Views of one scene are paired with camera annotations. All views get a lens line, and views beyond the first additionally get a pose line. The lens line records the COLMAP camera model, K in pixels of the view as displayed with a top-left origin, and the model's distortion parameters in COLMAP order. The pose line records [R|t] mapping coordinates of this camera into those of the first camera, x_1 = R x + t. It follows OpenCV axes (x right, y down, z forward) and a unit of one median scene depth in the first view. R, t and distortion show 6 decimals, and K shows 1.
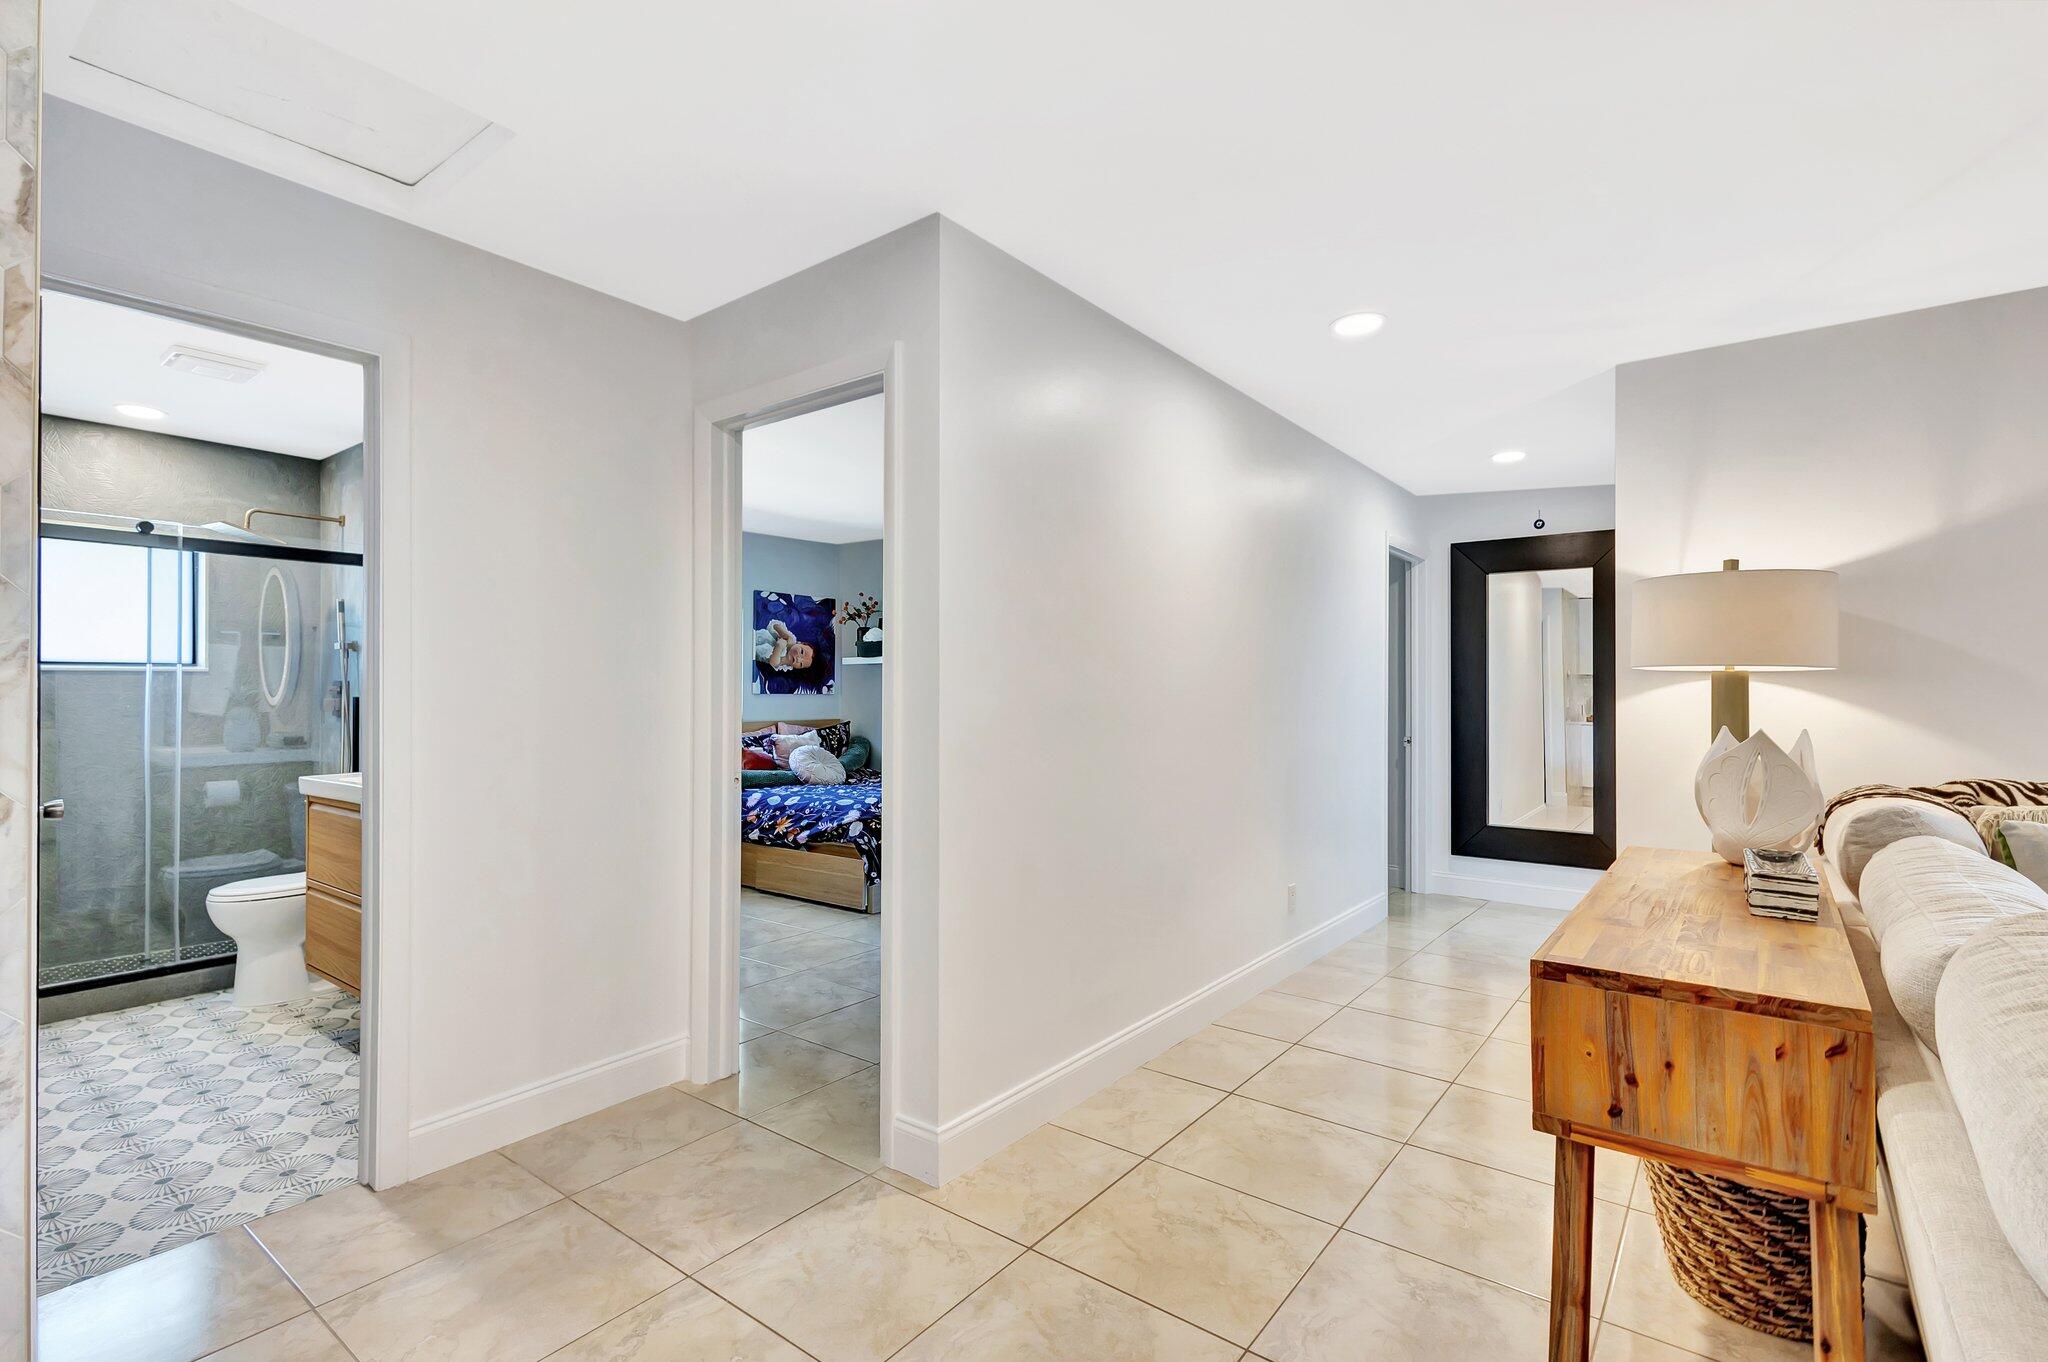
lens RADIAL K [[952.2, 0, 1016.6], [0, 952.2, 686.4], [0, 0, 1]] dist [0.017300, -0.004633]
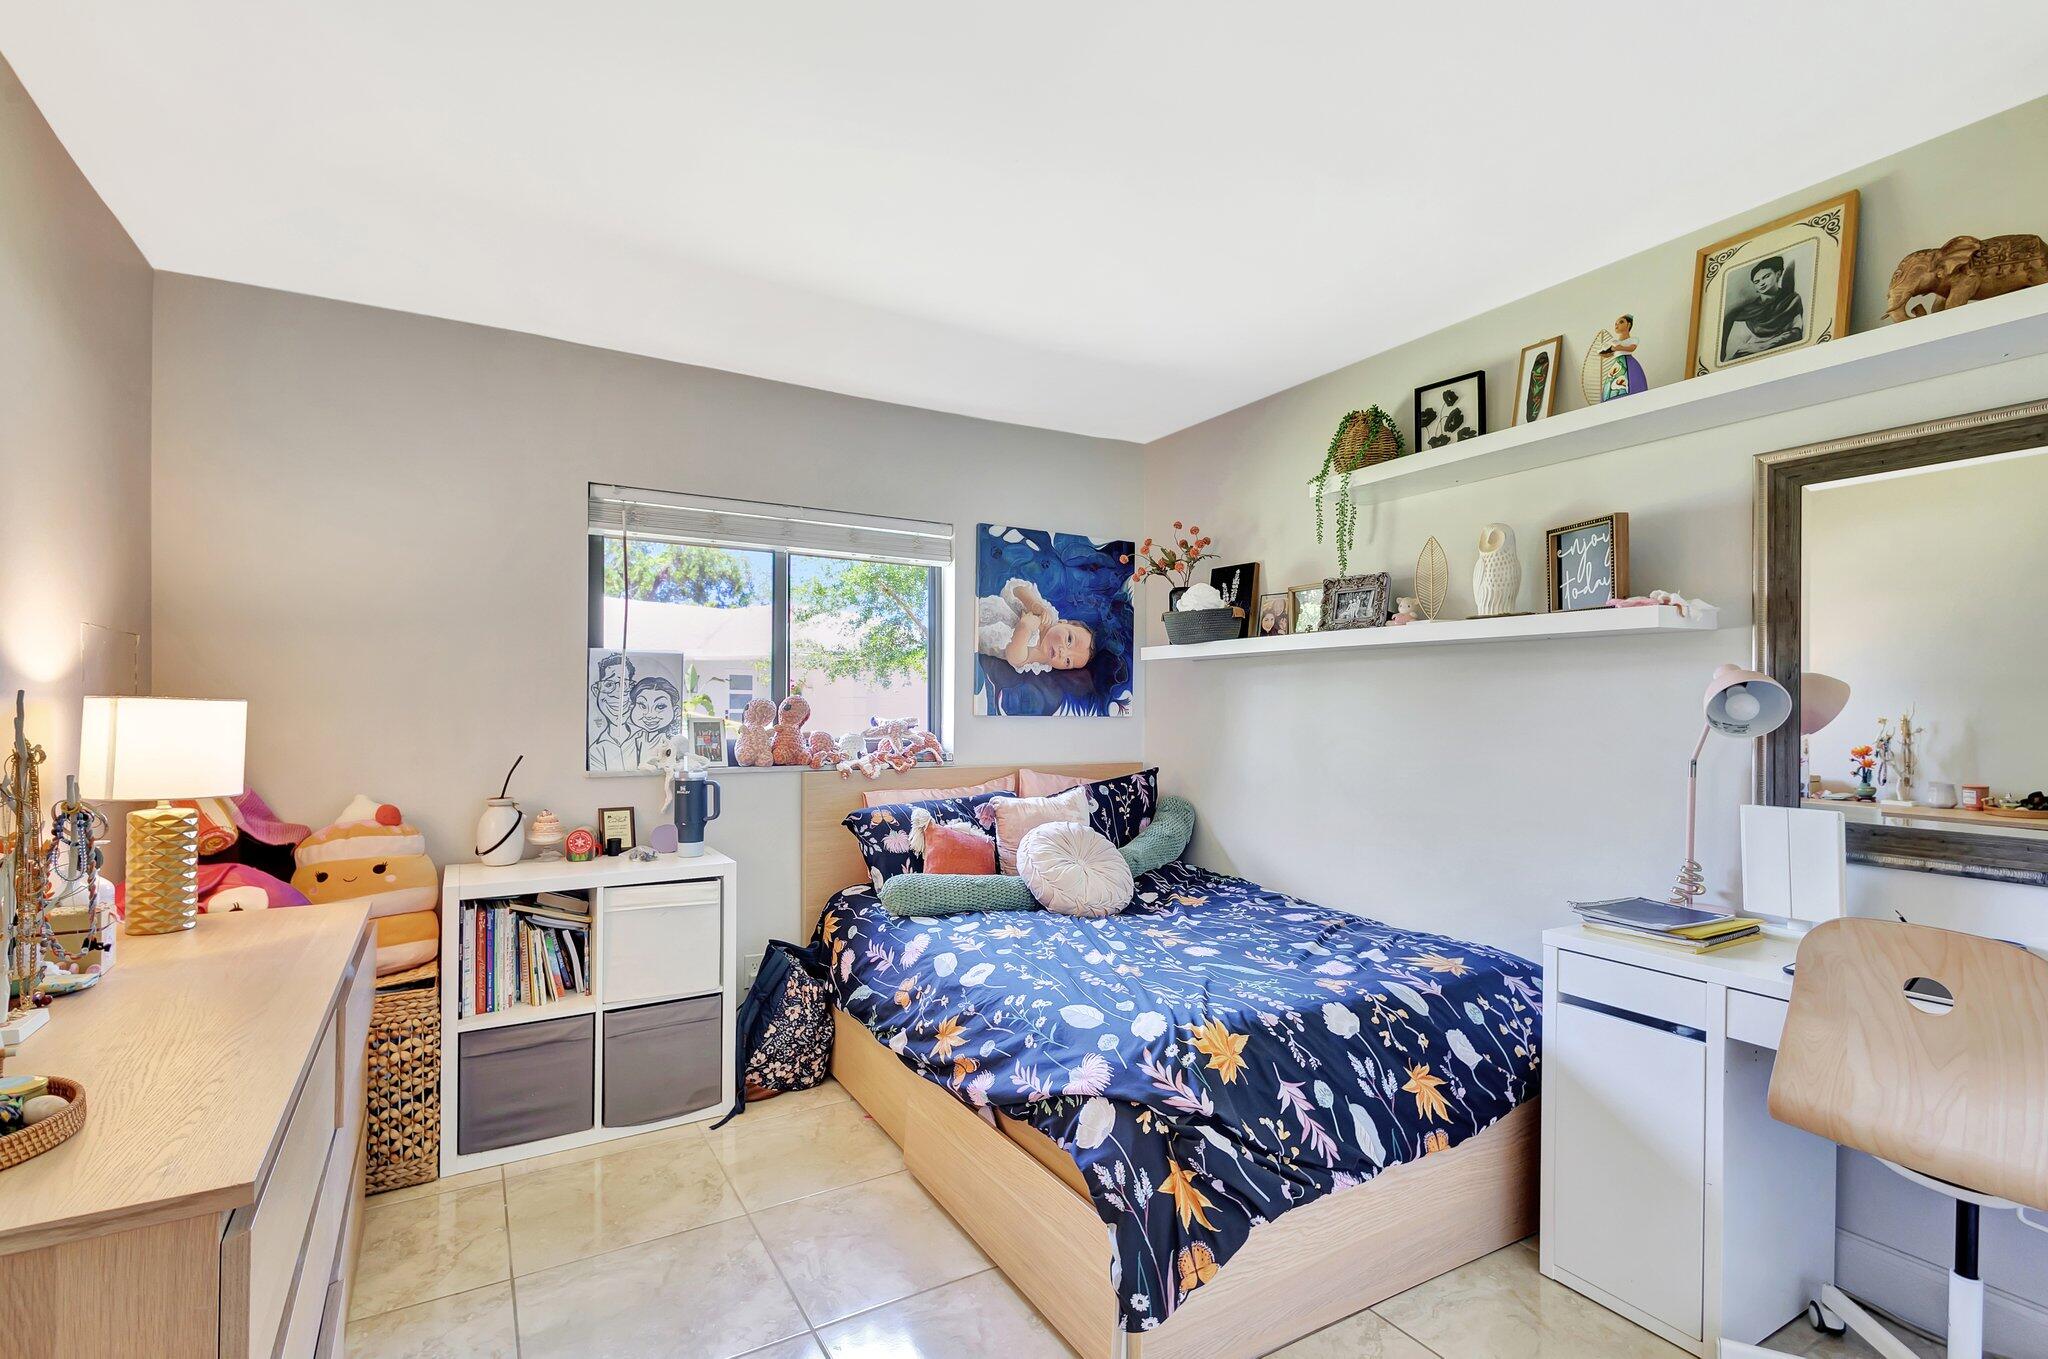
lens RADIAL K [[952.2, 0, 1021.6], [0, 952.2, 698.8], [0, 0, 1]] dist [0.017300, -0.004633]
pose [[0.928220, 0.001965, -0.372027, -0.075007], [-0.004321, 0.999976, -0.005498, 0.001755], [0.372007, 0.006711, 0.928206, 0.747109]]
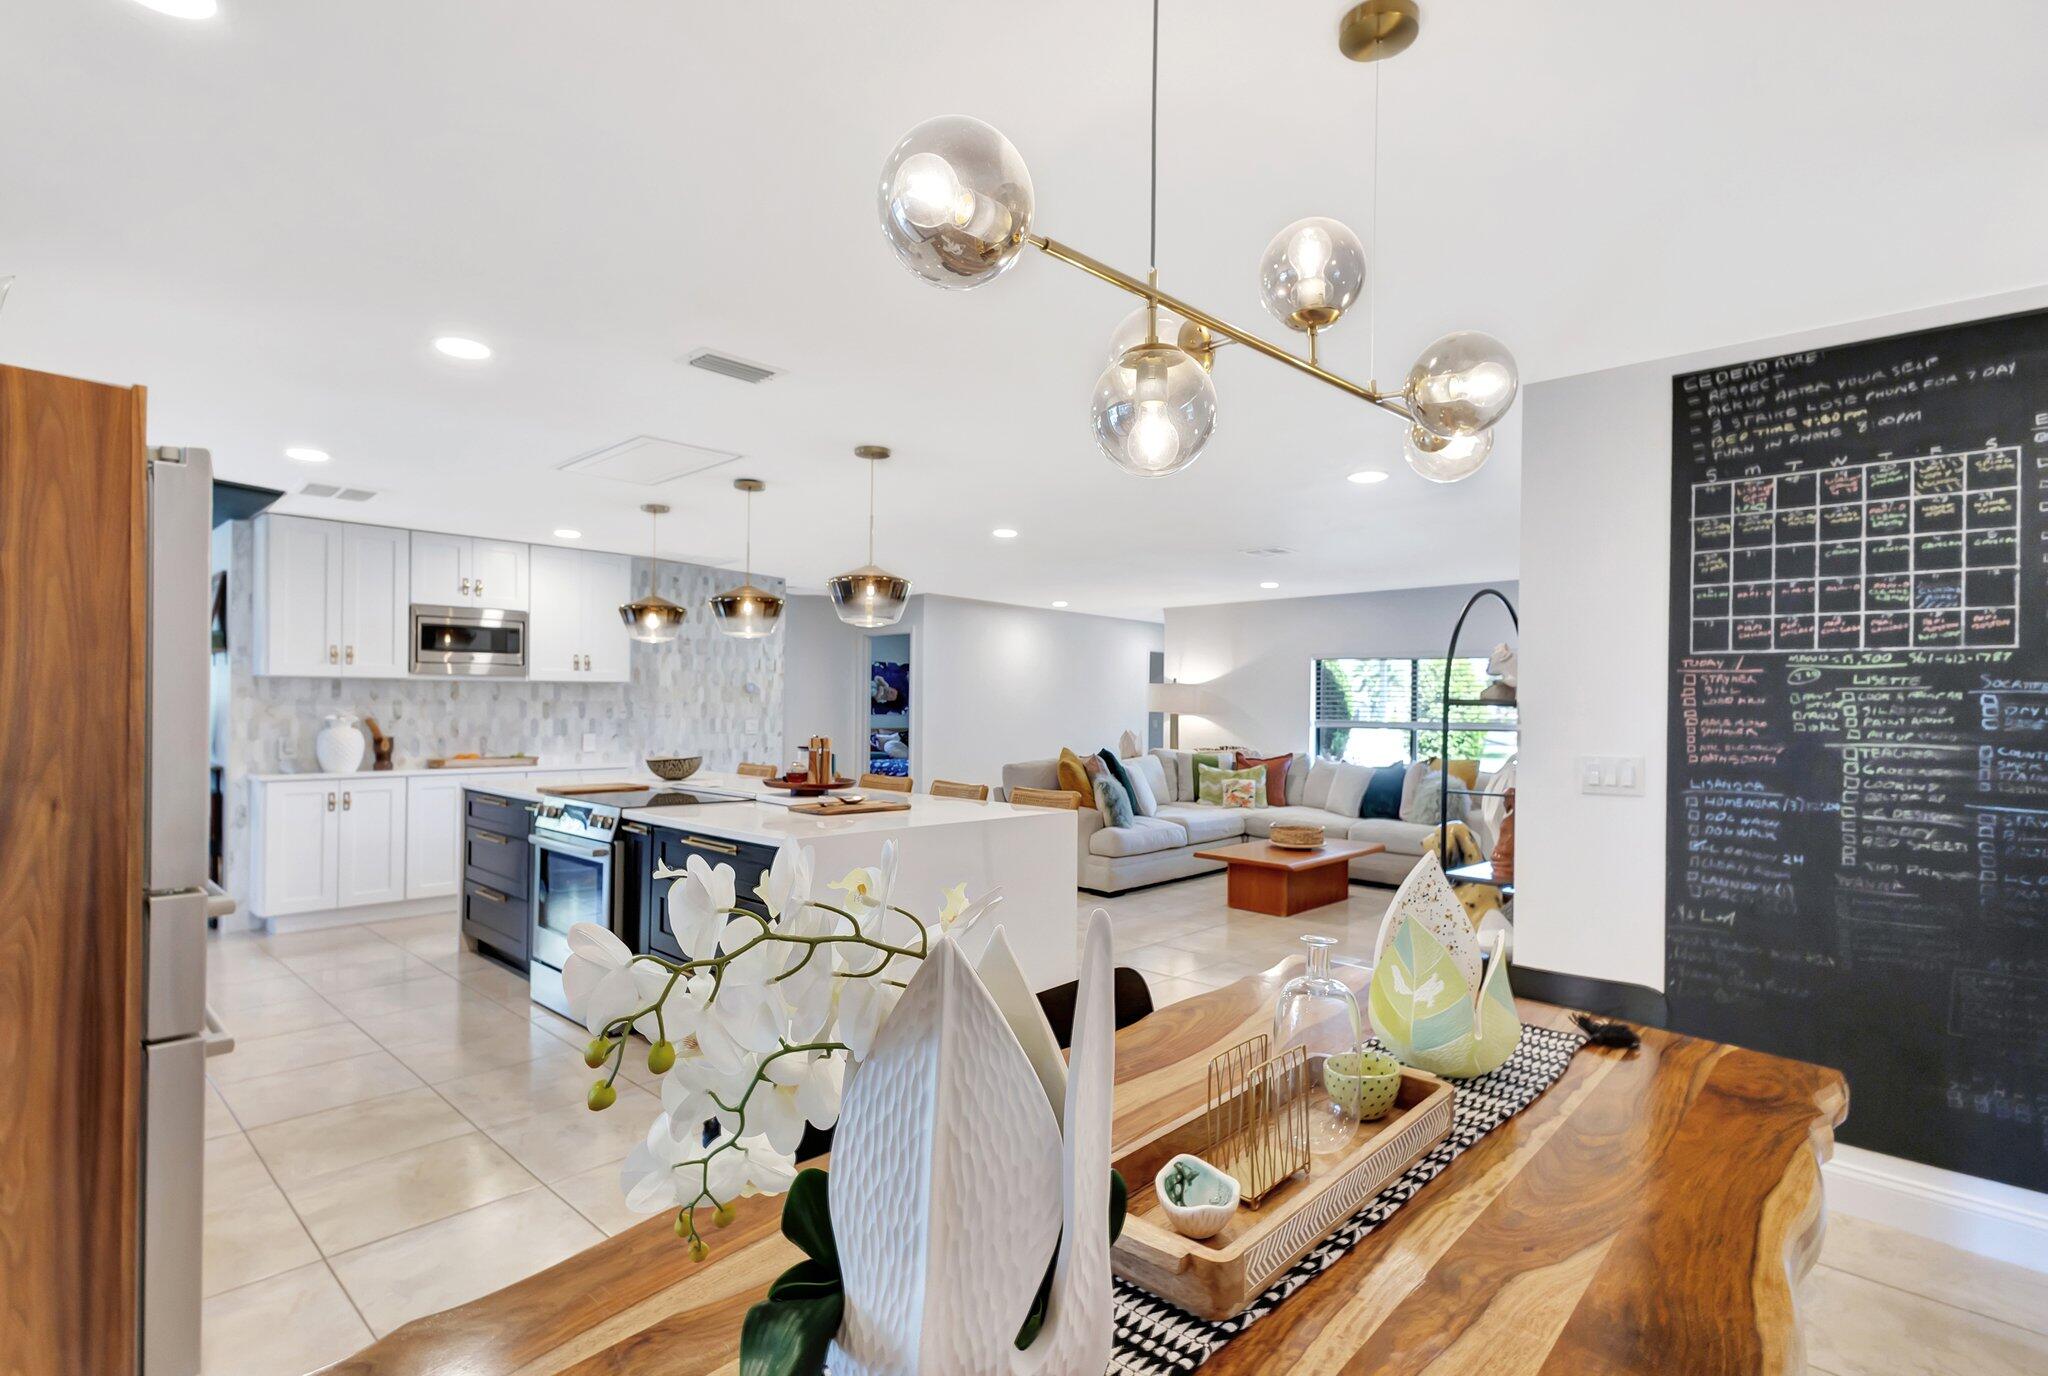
lens RADIAL K [[989.2, 0, 1032.3], [0, 989.2, 695.4], [0, 0, 1]] dist [0.004028, 0.001048]
pose [[0.996118, 0.009287, -0.087539, 0.348560], [-0.010141, 0.999905, -0.009317, -0.024338], [0.087444, 0.010169, 0.996118, -1.448346]]
